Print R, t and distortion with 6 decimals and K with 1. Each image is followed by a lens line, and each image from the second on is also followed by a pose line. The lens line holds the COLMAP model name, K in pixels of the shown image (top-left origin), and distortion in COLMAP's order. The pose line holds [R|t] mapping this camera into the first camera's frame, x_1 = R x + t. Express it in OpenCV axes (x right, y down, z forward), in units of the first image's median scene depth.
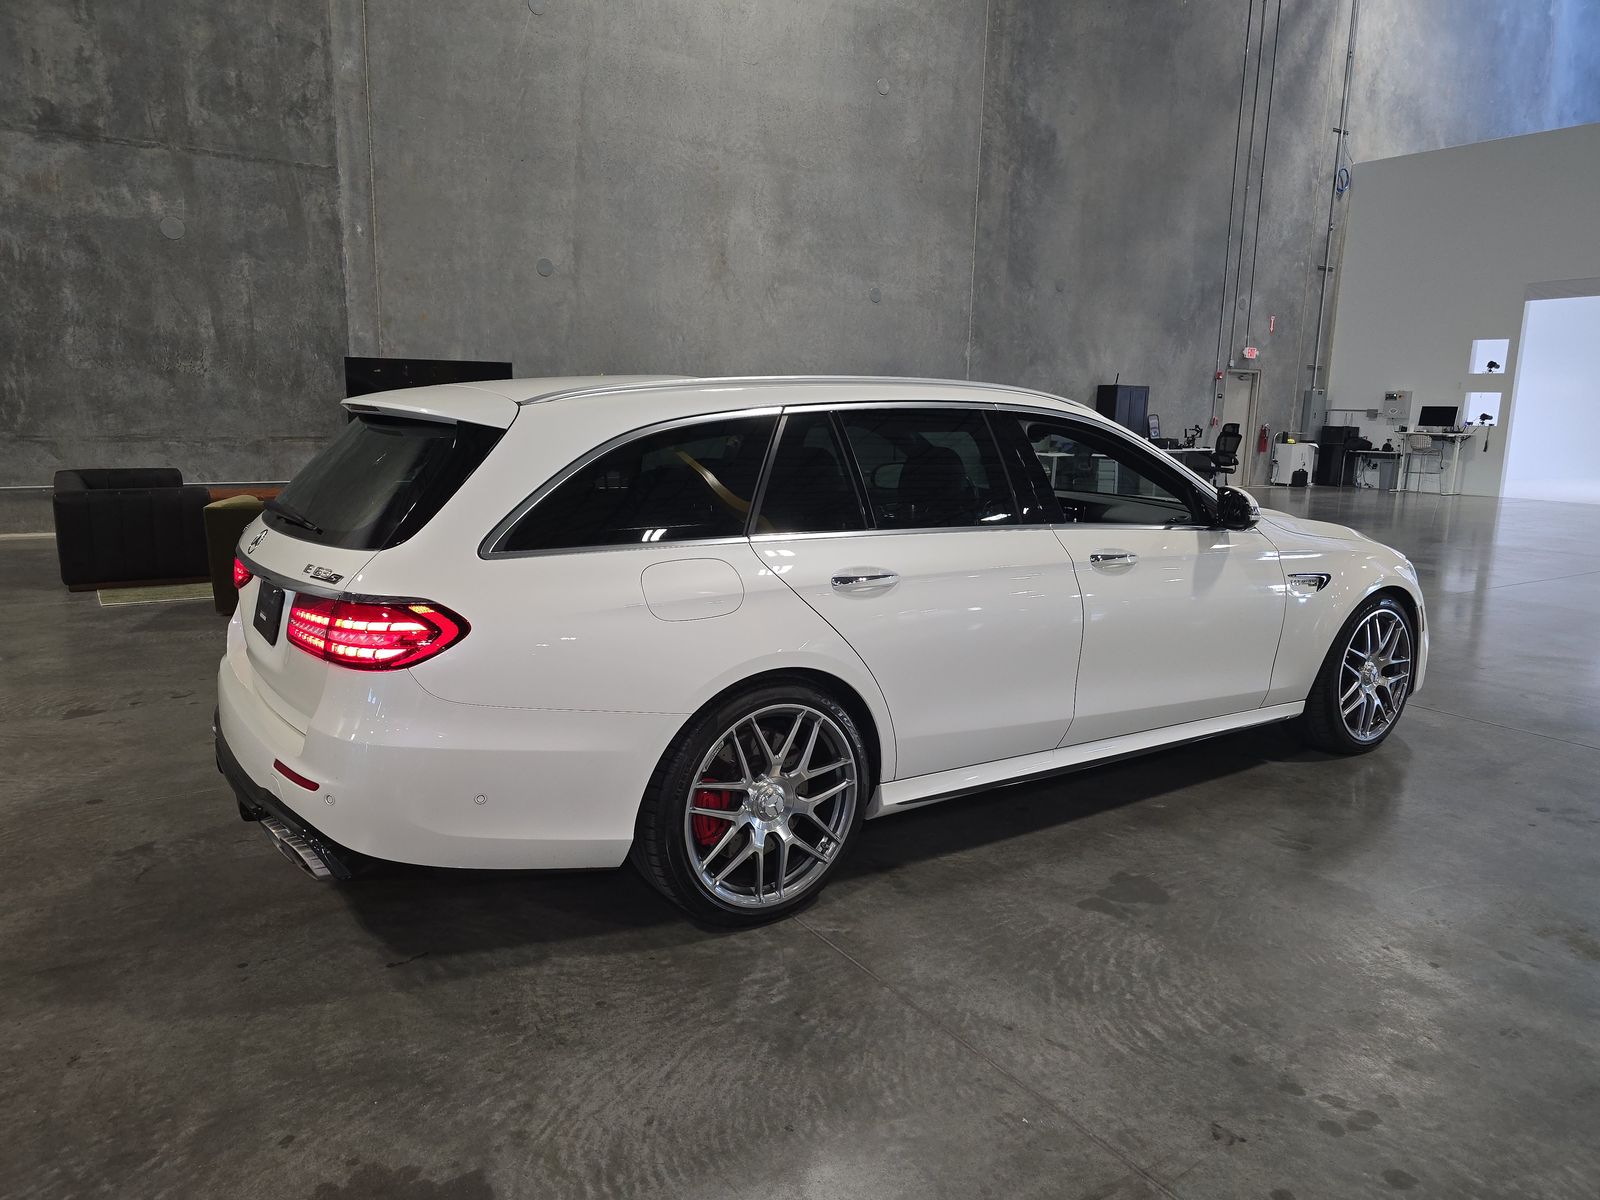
lens RADIAL K [[1076.4, 0, 780.6], [0, 1076.4, 597.0], [0, 0, 1]] dist [0.039153, -0.034588]
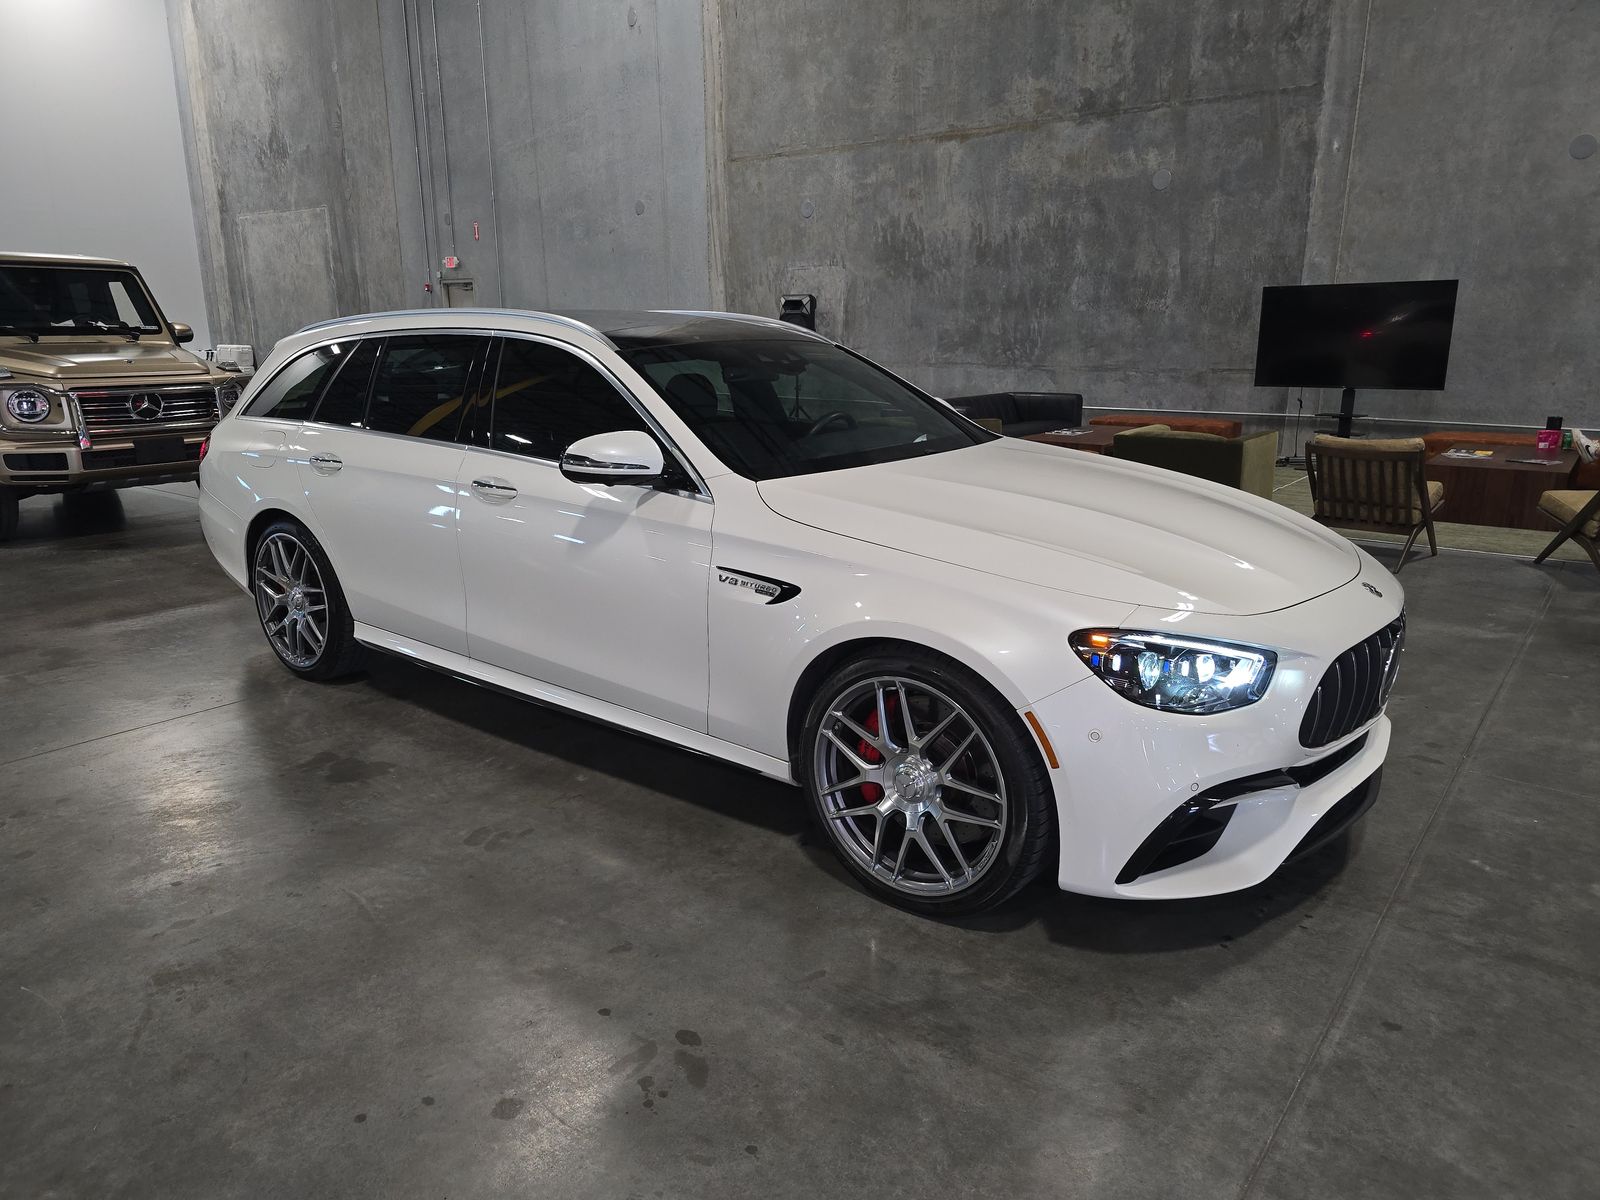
lens RADIAL K [[1076.4, 0, 798.1], [0, 1076.4, 588.5], [0, 0, 1]] dist [0.039153, -0.034588]
pose [[0.314464, 0.202925, -0.927326, 0.474186], [-0.157107, 0.974538, 0.159981, -0.052045], [0.936179, 0.095381, 0.338337, 0.333864]]
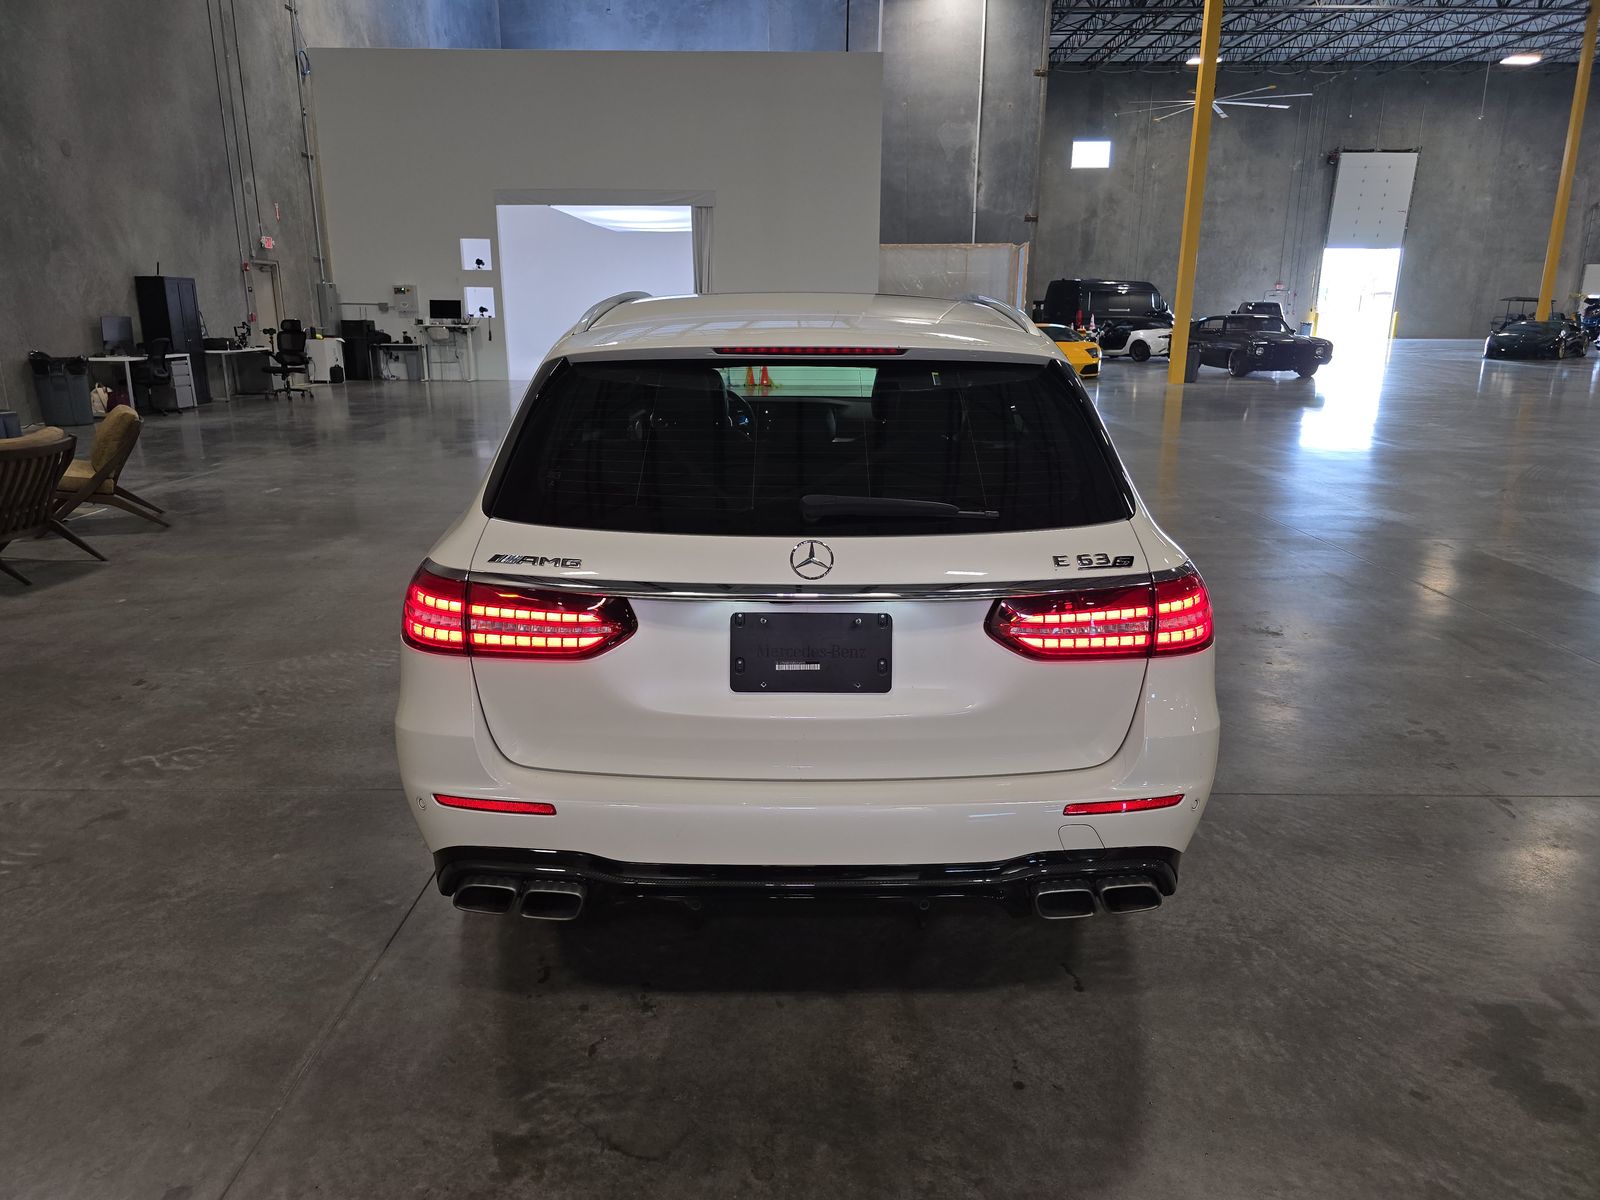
lens RADIAL K [[1076.4, 0, 792.3], [0, 1076.4, 612.8], [0, 0, 1]] dist [0.039153, -0.034588]
pose [[0.549904, -0.241928, 0.799422, -0.140424], [0.152542, 0.970123, 0.188657, -0.019905], [-0.821180, 0.018202, 0.570379, 0.085941]]
